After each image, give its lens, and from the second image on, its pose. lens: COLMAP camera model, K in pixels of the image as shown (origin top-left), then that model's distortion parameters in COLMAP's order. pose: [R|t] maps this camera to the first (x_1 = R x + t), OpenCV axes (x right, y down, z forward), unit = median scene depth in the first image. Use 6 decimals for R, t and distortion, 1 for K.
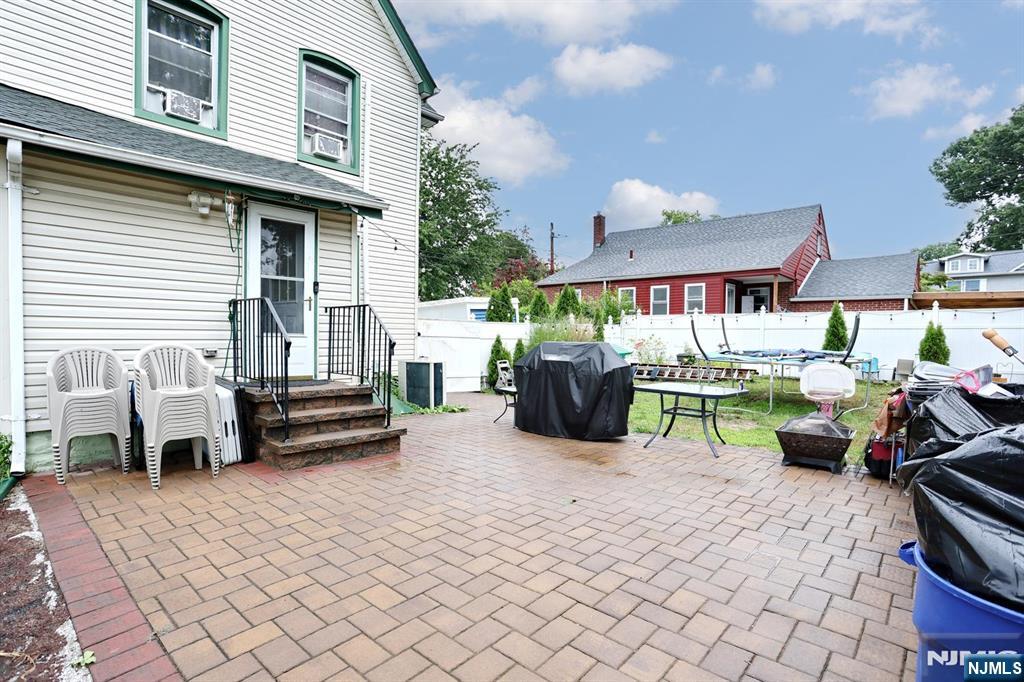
lens RADIAL K [[495.3, 0, 507.5], [0, 495.3, 338.7], [0, 0, 1]] dist [-0.070885, 0.027109]
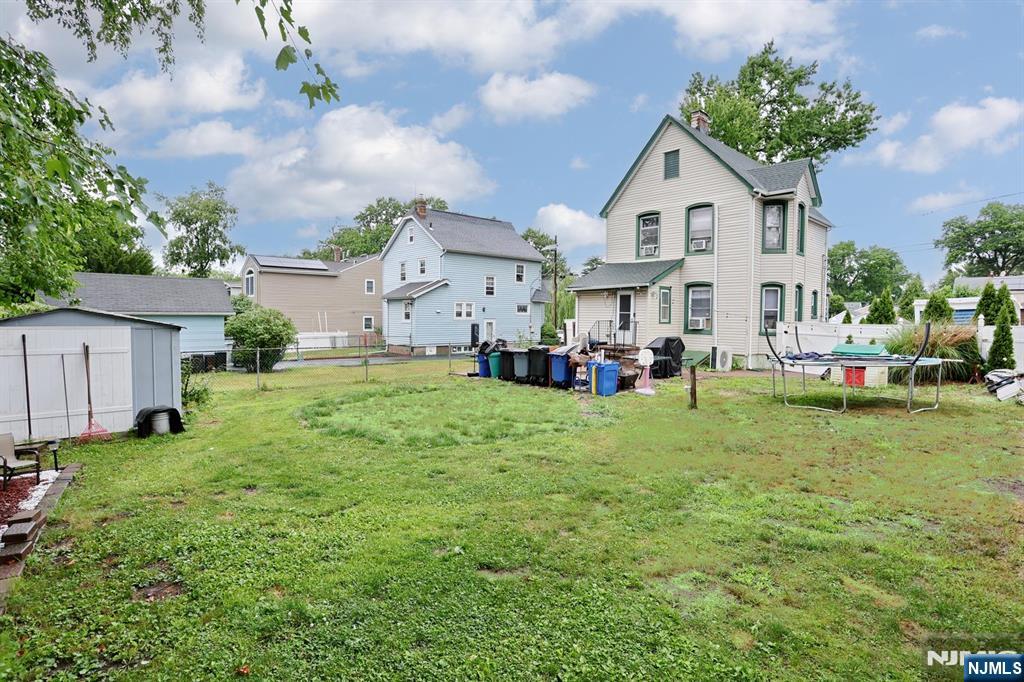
lens RADIAL K [[495.3, 0, 507.5], [0, 495.3, 338.7], [0, 0, 1]] dist [-0.070885, 0.027109]
pose [[-0.111909, 0.034333, -0.993125, 2.191893], [-0.016006, 0.999211, 0.036347, -0.046719], [0.993590, 0.019964, -0.111271, 0.462800]]
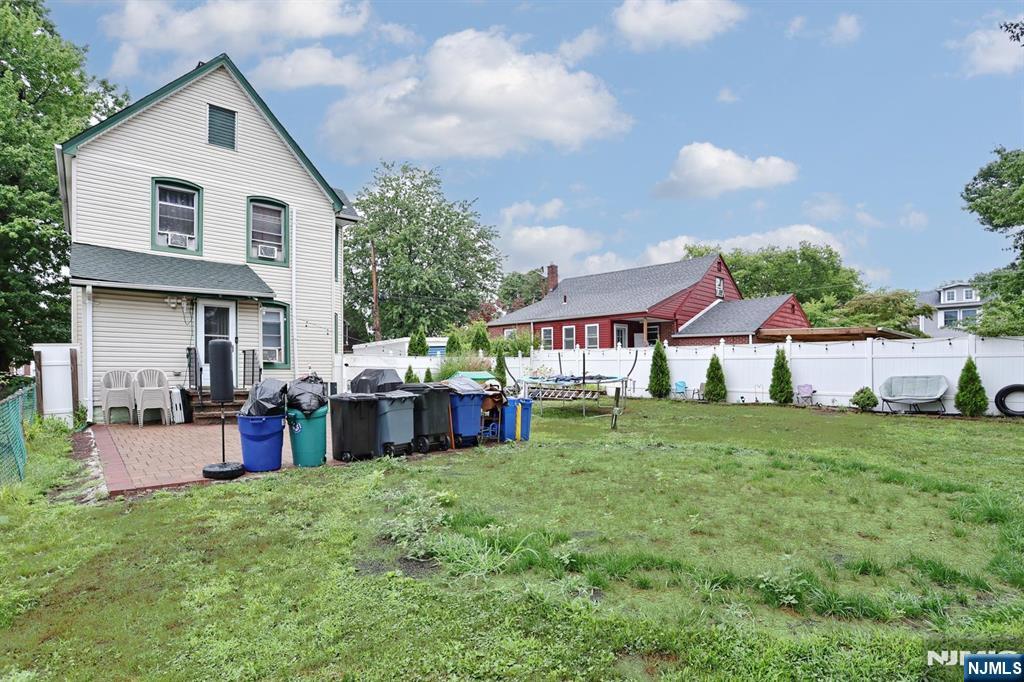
lens RADIAL K [[495.8, 0, 509.6], [0, 495.8, 358.7], [0, 0, 1]] dist [-0.035446, 0.000541]
pose [[0.993773, -0.004577, -0.111326, 0.723842], [0.001833, 0.999692, -0.024738, 0.015017], [0.111405, 0.024380, 0.993476, -0.641057]]
